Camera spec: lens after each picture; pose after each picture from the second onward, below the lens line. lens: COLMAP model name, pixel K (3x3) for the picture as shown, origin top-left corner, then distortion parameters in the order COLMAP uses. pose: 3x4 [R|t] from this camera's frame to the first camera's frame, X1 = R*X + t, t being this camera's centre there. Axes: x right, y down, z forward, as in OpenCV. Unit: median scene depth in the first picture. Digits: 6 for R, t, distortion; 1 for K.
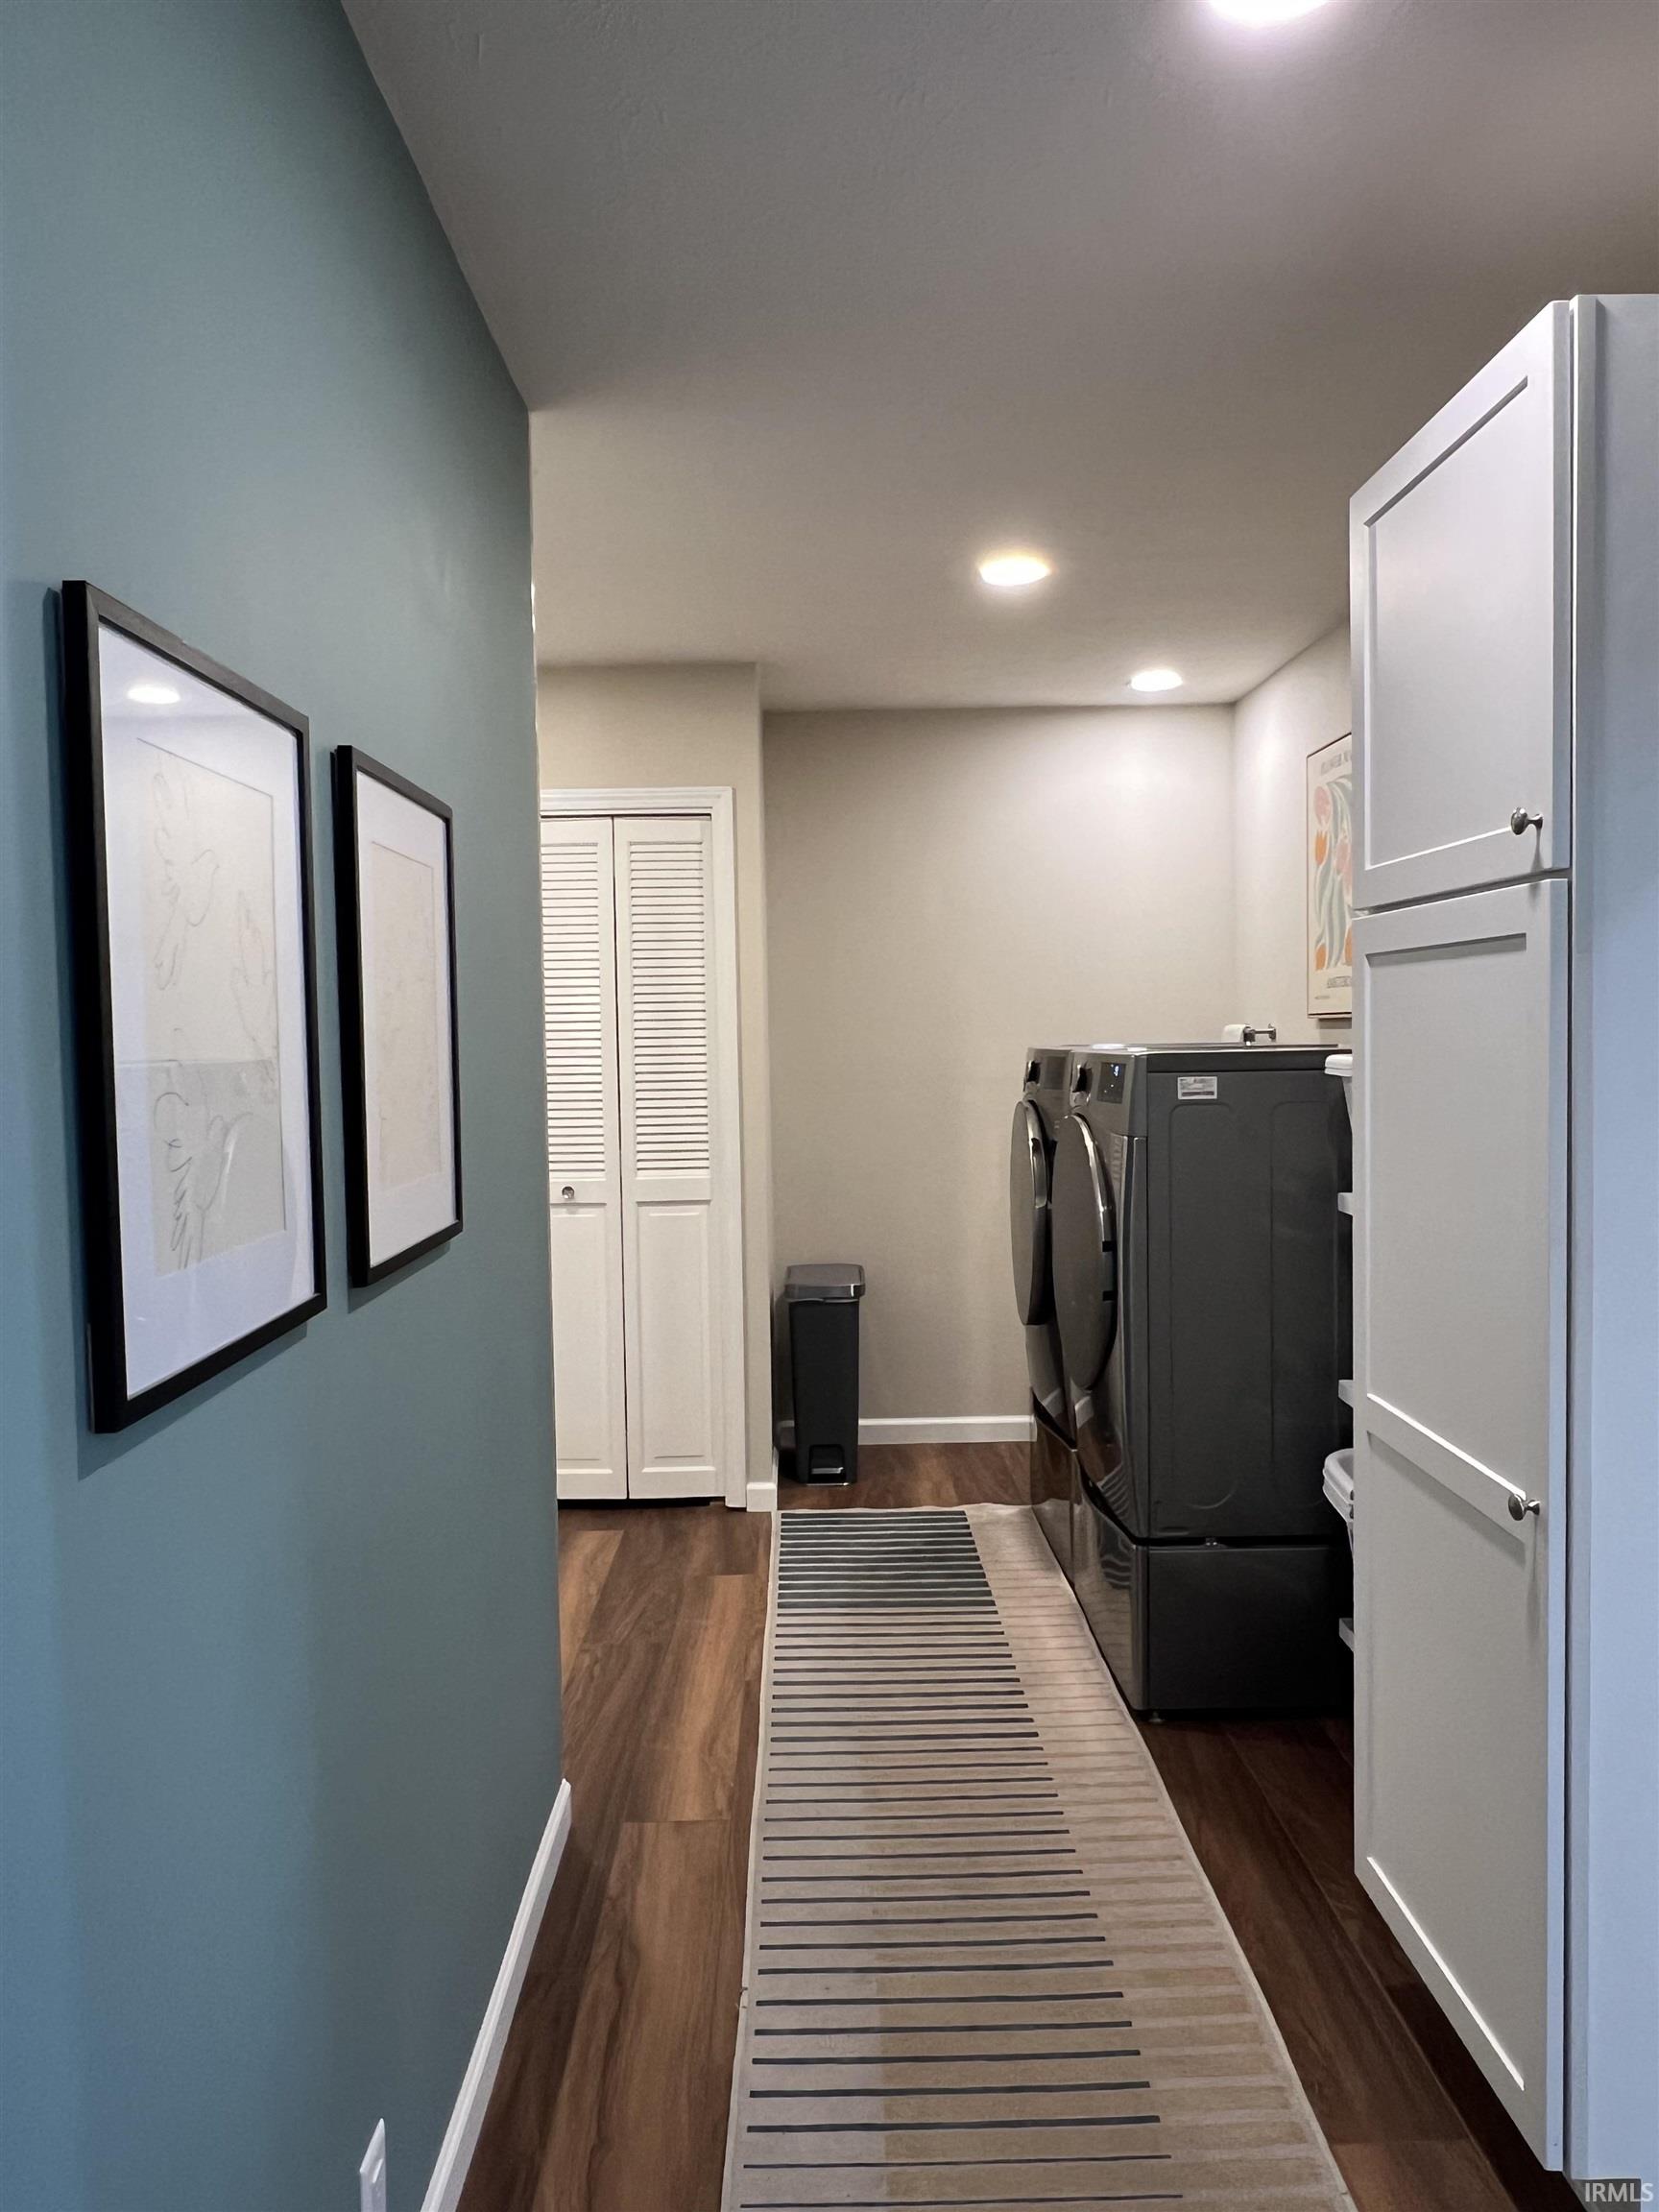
lens RADIAL K [[1669.6, 0, 831.2], [0, 1669.6, 1106.4], [0, 0, 1]] dist [-0.008552, -0.000974]
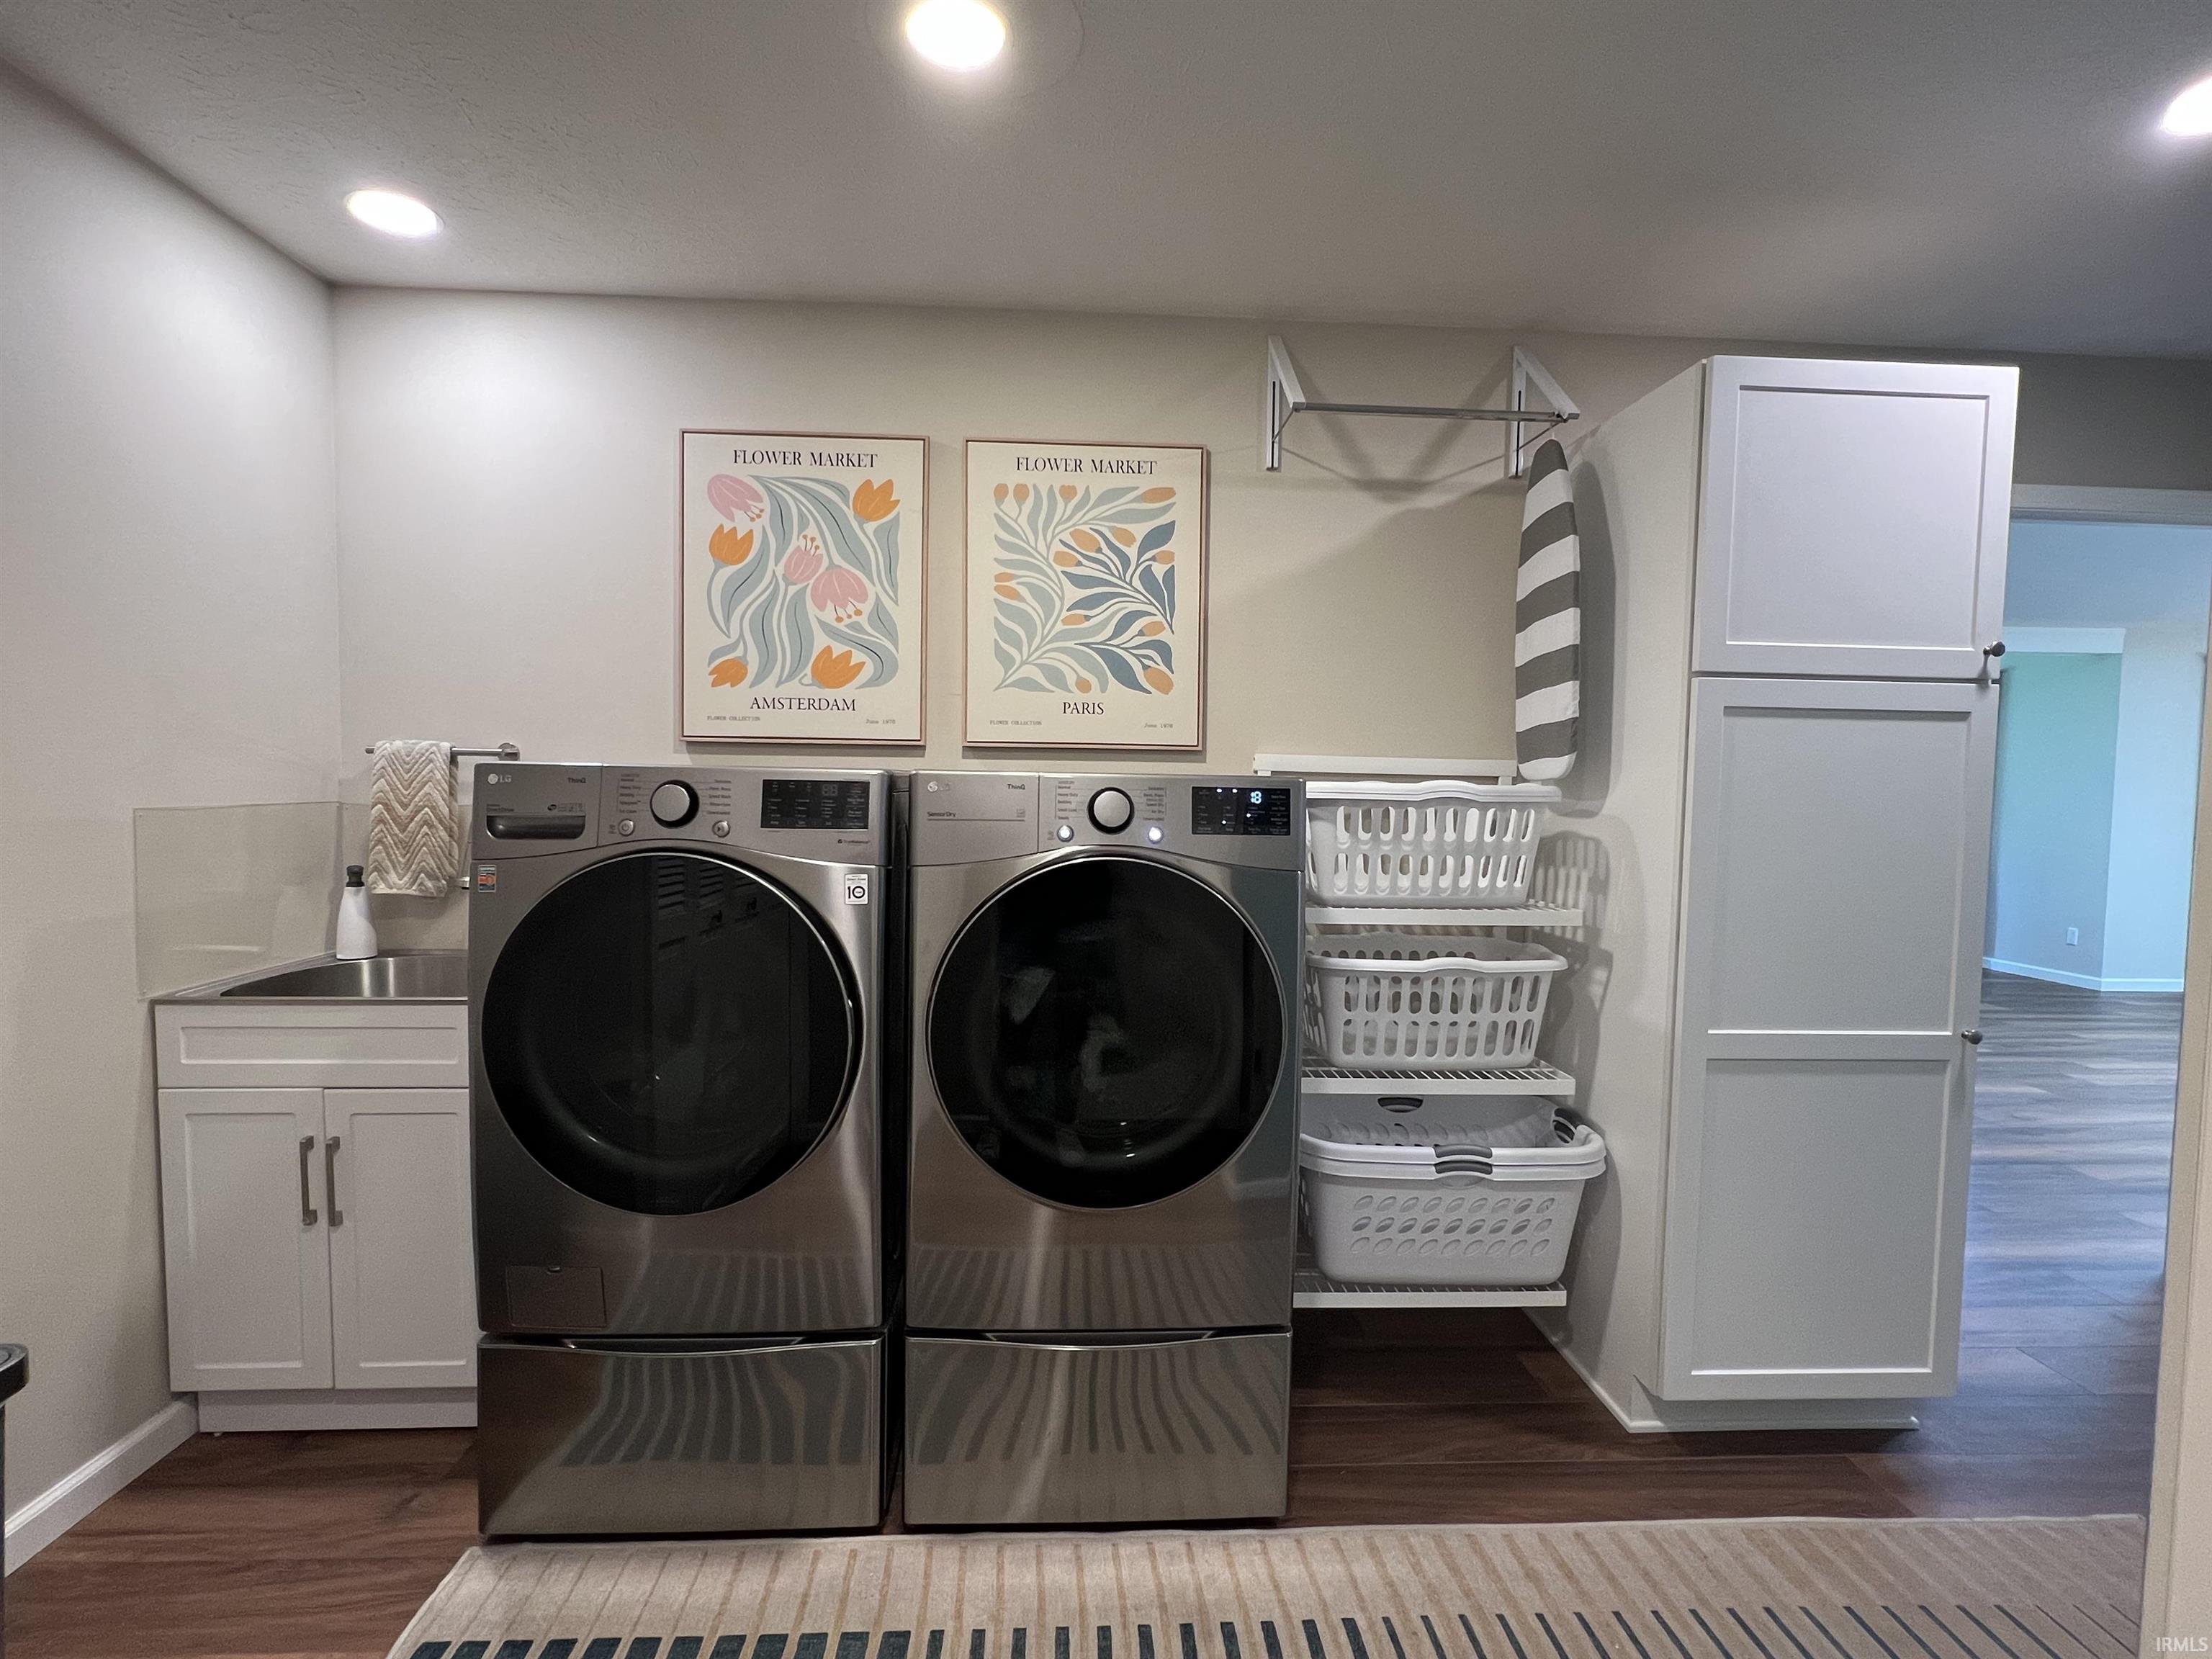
lens RADIAL K [[1081.0, 0, 1108.0], [0, 1081.0, 819.7], [0, 0, 1]] dist [-0.010583, 0.003477]
pose [[-0.052968, -0.035662, 0.997959, -0.388698], [0.033697, 0.998729, 0.037478, -0.037436], [-0.998028, 0.035613, -0.051699, 1.151160]]
